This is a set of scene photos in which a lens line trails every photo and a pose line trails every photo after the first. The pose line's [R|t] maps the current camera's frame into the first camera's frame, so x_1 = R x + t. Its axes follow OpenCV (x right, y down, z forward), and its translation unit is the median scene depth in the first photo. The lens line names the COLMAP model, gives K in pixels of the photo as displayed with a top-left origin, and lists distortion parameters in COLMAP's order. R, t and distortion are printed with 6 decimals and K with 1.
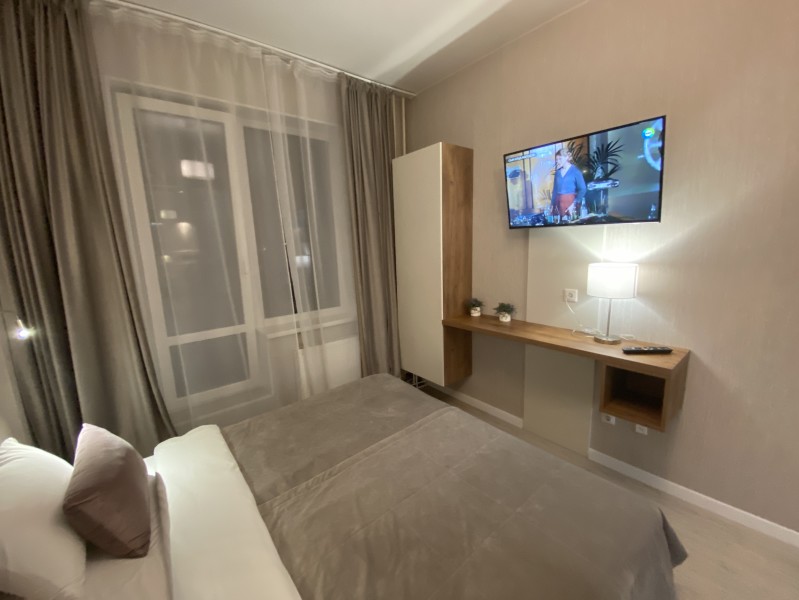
lens RADIAL K [[323.0, 0, 399.4], [0, 323.0, 295.6], [0, 0, 1]] dist [0.000039, -0.000012]
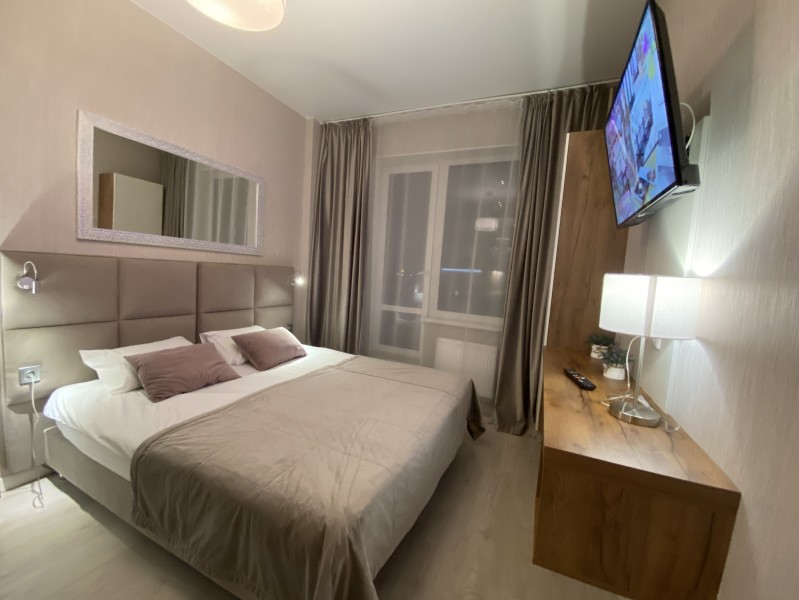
lens RADIAL K [[323.0, 0, 398.8], [0, 323.0, 298.5], [0, 0, 1]] dist [0.000039, -0.000012]
pose [[0.433229, 0.140679, -0.890237, 0.692885], [-0.244936, 0.968946, 0.033920, 0.024365], [0.867363, 0.203356, 0.454233, 0.295599]]
